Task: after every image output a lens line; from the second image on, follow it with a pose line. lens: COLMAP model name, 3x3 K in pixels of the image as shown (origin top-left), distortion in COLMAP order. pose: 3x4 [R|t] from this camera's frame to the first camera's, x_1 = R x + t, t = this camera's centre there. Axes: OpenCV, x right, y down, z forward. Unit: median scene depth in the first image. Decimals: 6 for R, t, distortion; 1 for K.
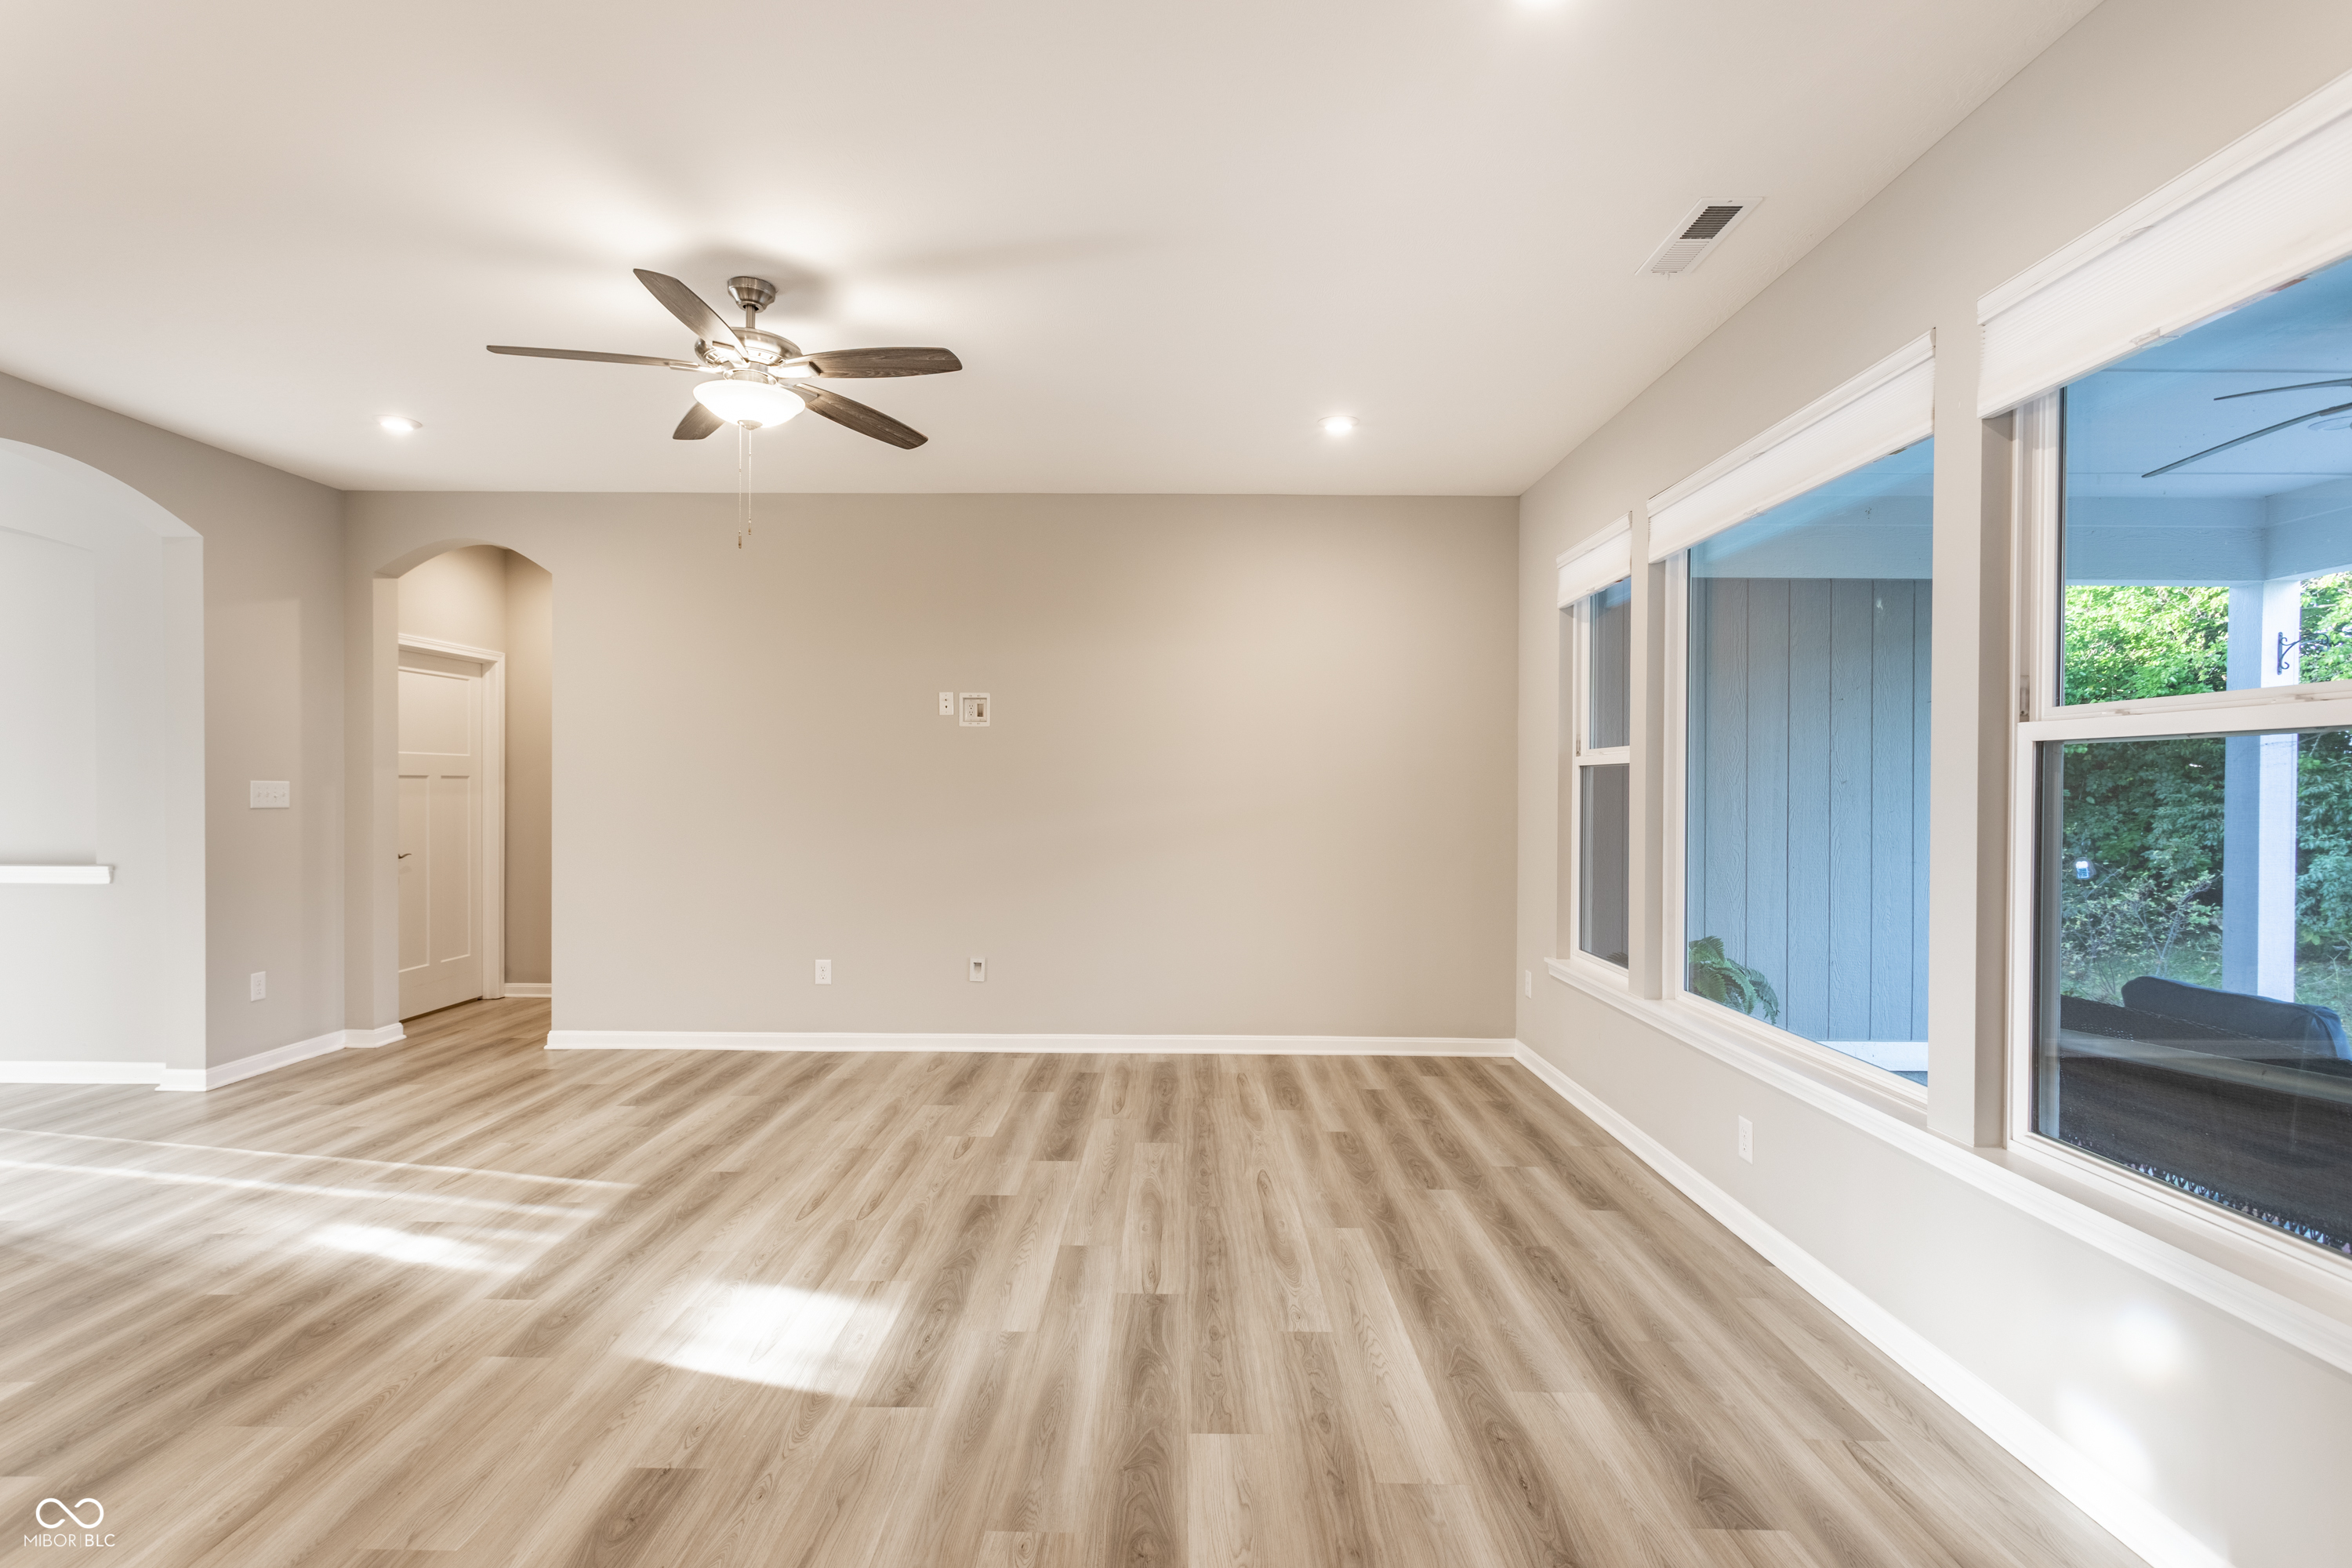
lens RADIAL K [[1146.5, 0, 1176.0], [0, 1146.5, 784.0], [0, 0, 1]] dist [-0.000767, 0.000119]
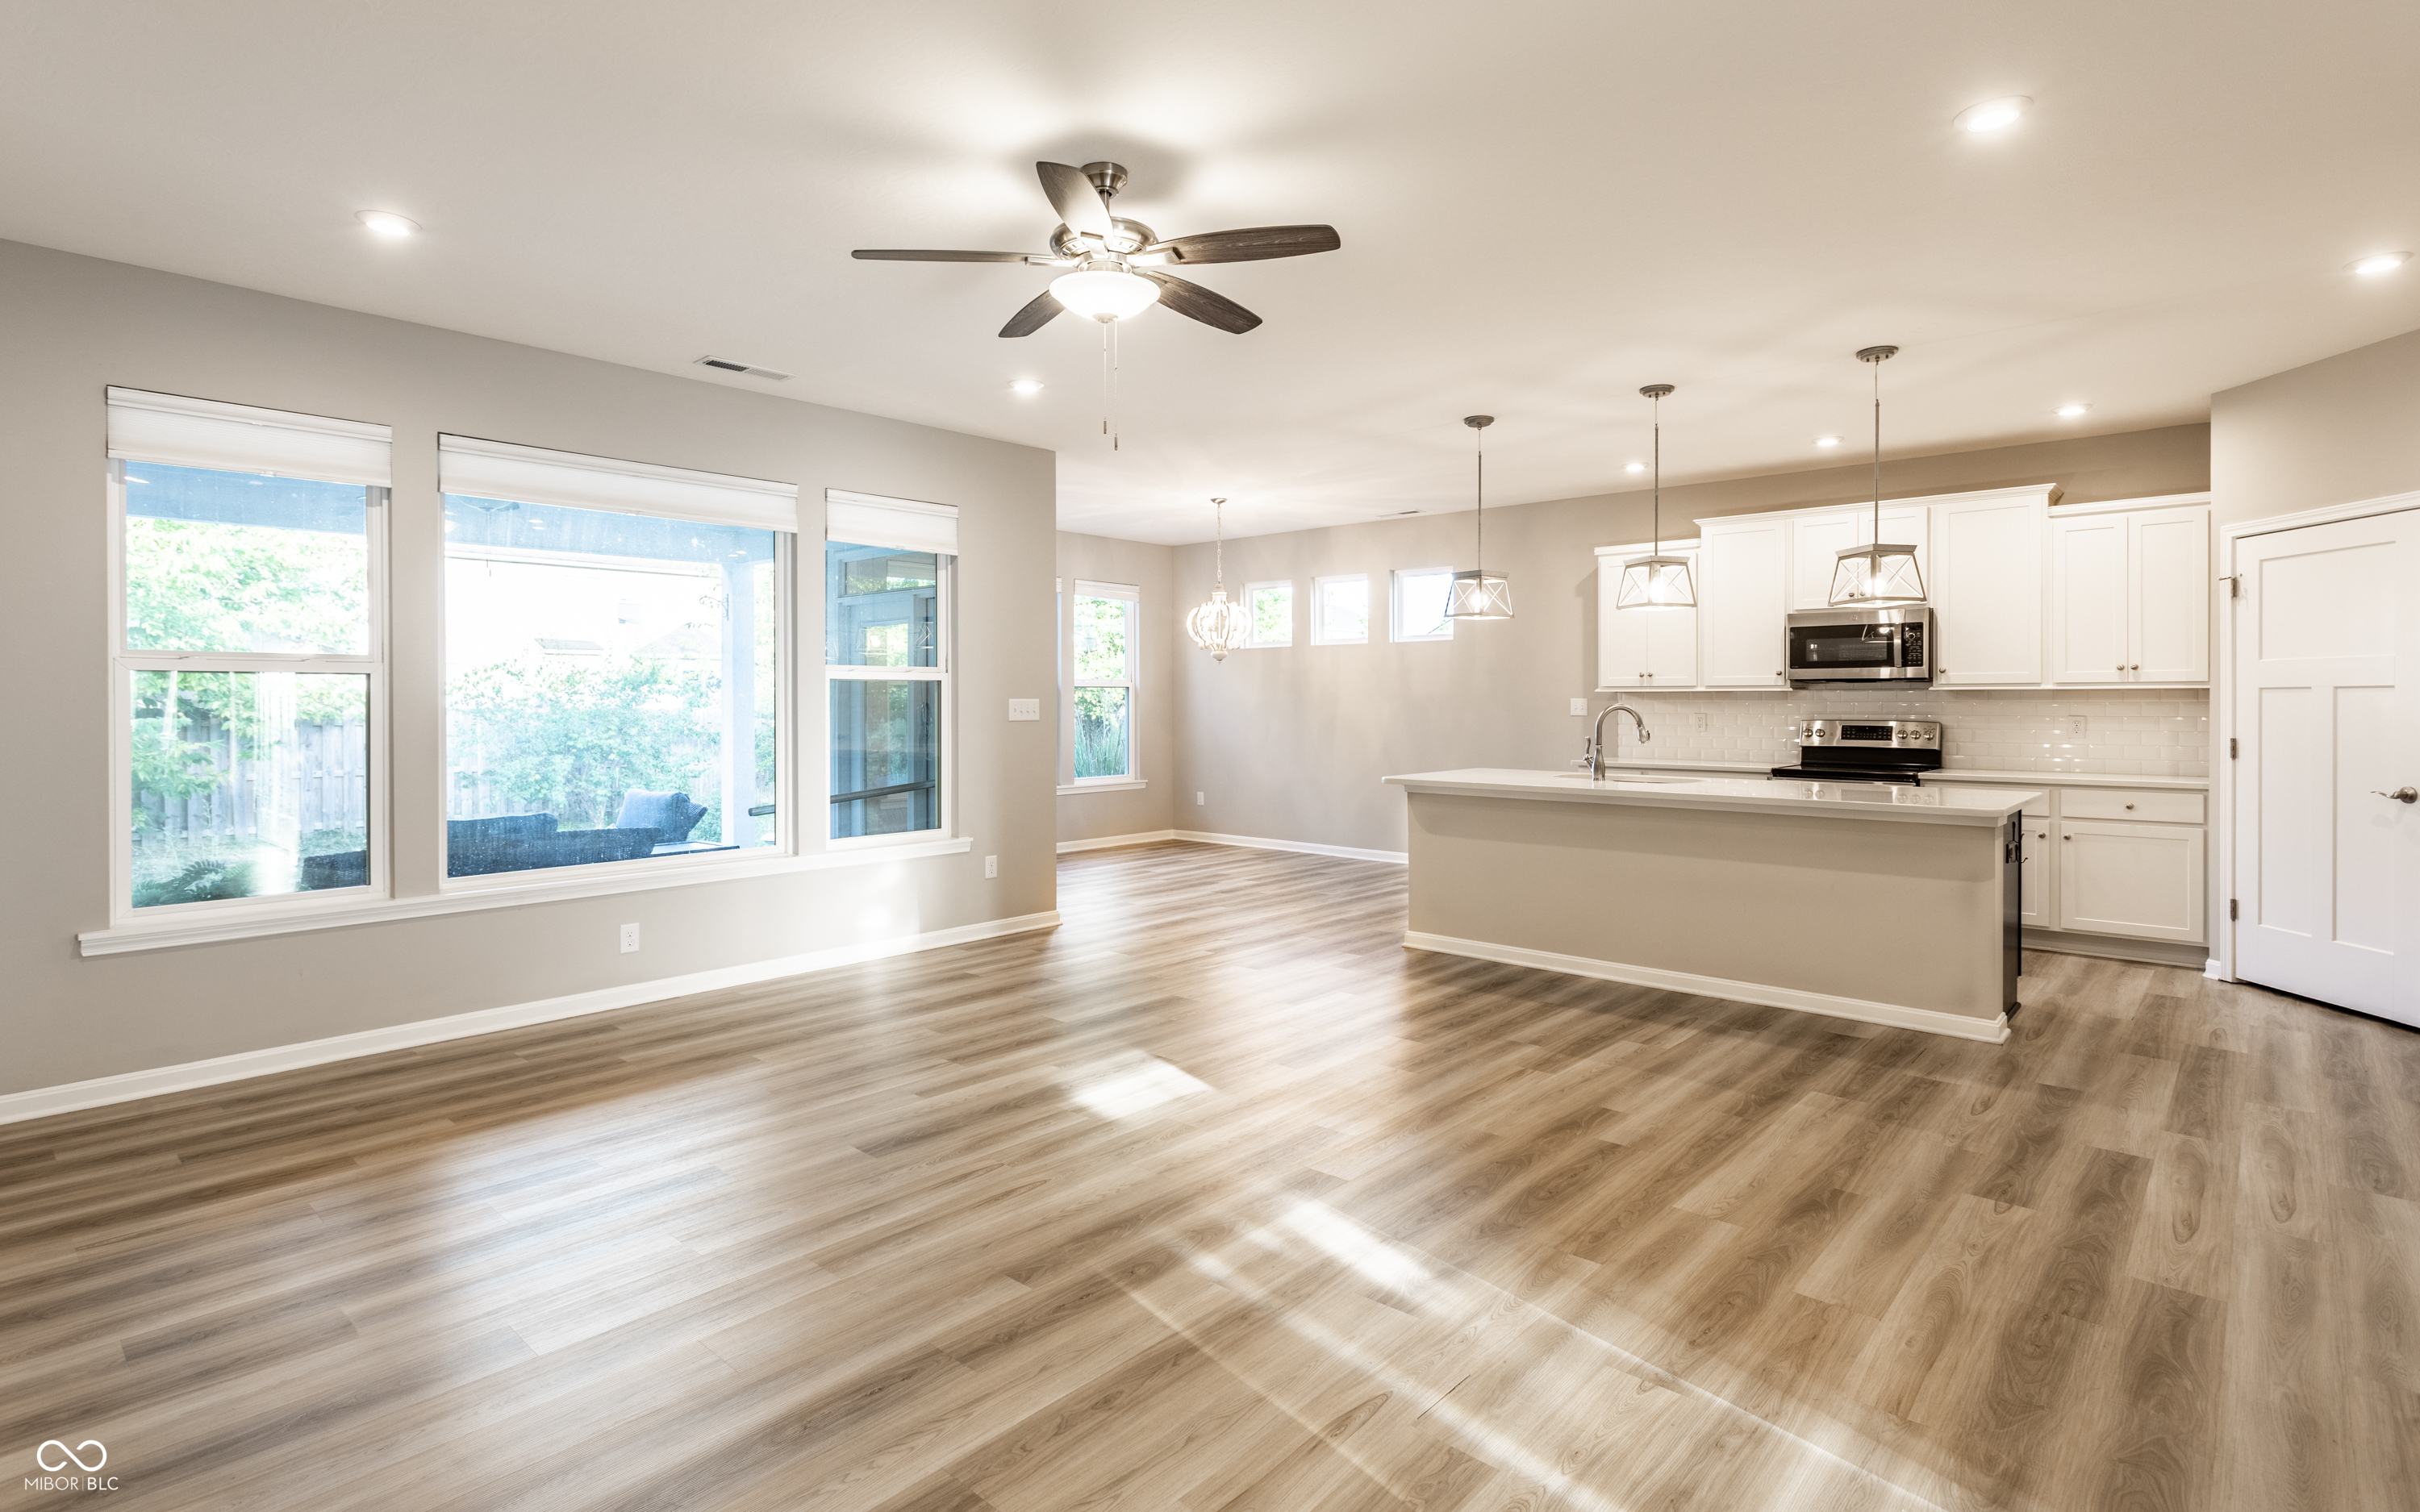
lens RADIAL K [[1206.4, 0, 1210.0], [0, 1206.4, 756.0], [0, 0, 1]] dist [-0.000176, -0.000063]
pose [[-0.756313, -0.032644, 0.653395, -1.049684], [-0.002675, 0.998900, 0.046809, 0.000460], [-0.654204, 0.033655, -0.755569, 1.641097]]
